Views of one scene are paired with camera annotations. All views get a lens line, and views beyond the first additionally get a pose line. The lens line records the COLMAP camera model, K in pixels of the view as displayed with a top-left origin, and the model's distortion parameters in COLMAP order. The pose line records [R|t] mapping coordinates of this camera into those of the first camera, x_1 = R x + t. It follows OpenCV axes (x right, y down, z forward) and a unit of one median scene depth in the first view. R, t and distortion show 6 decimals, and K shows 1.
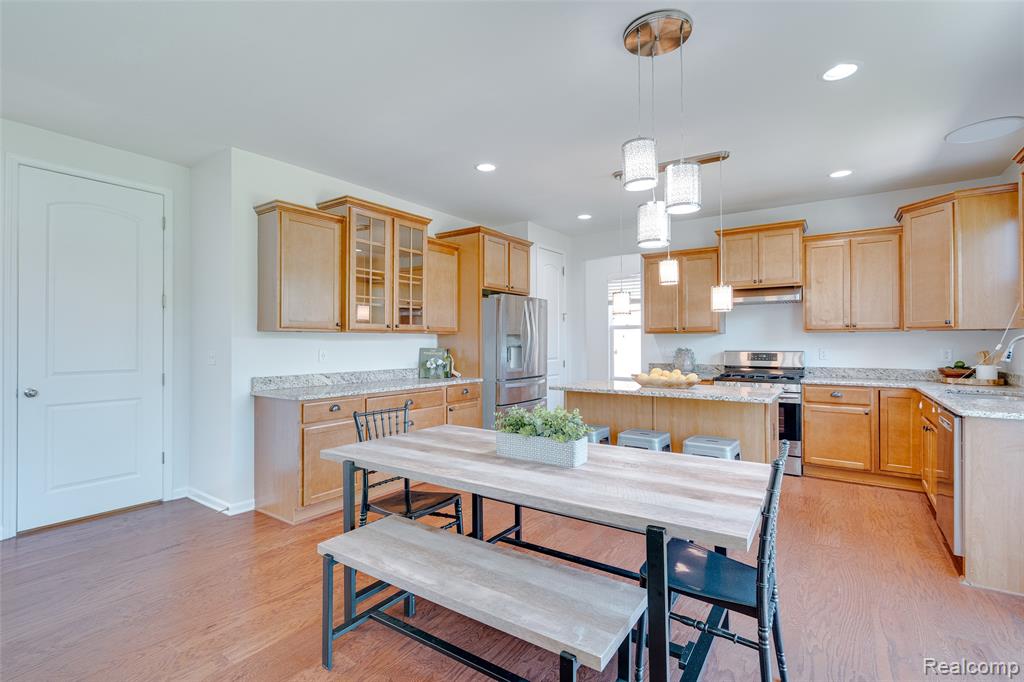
lens RADIAL K [[472.0, 0, 498.8], [0, 472.0, 348.5], [0, 0, 1]] dist [-0.004421, 0.006925]
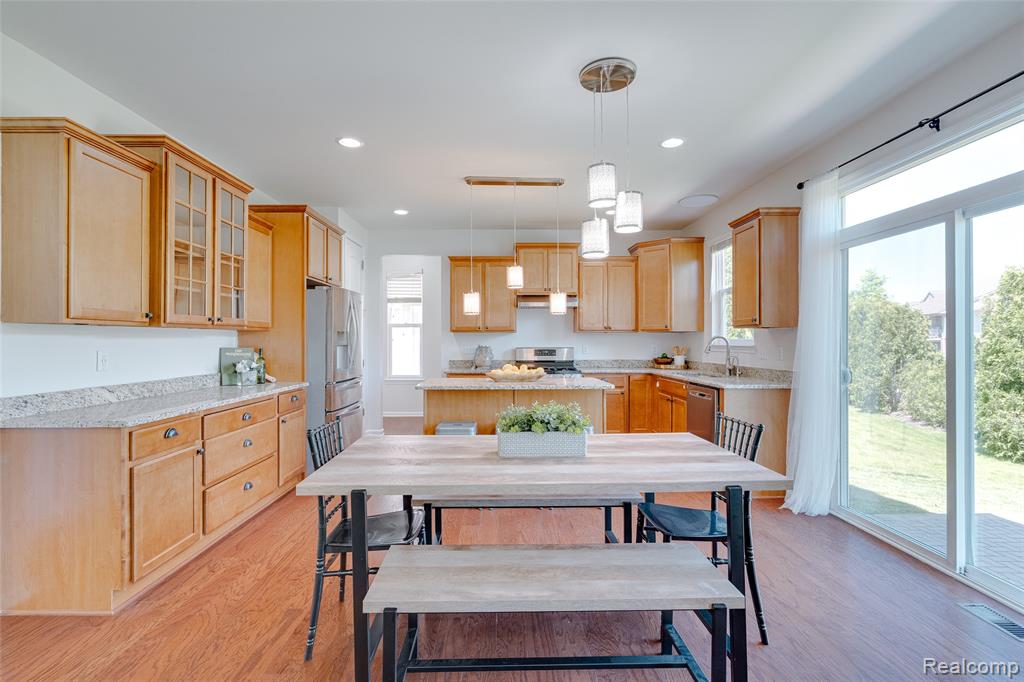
lens RADIAL K [[472.0, 0, 498.8], [0, 472.0, 348.5], [0, 0, 1]] dist [-0.004421, 0.006925]
pose [[0.811794, -0.010350, 0.583852, -0.288651], [0.007771, 0.999946, 0.006921, -0.002005], [-0.583892, -0.001081, 0.811831, 0.106629]]
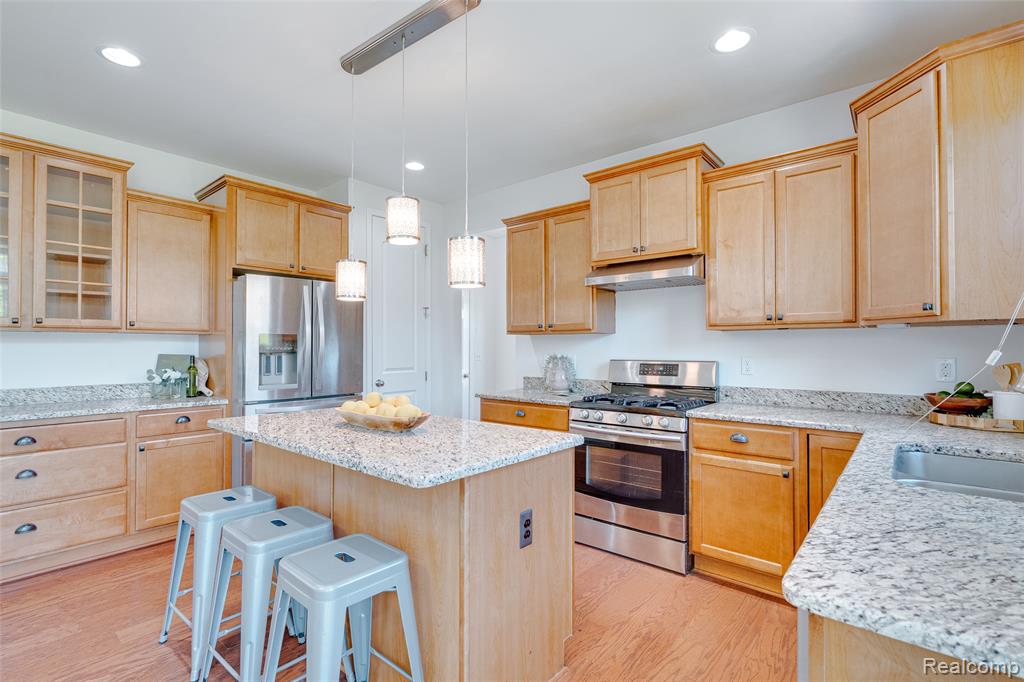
lens RADIAL K [[472.0, 0, 498.8], [0, 472.0, 348.5], [0, 0, 1]] dist [-0.004421, 0.006925]
pose [[0.995703, 0.002055, -0.092577, 0.479346], [-0.003039, 0.999940, -0.010494, -0.004028], [0.092550, 0.010730, 0.995650, 0.404441]]
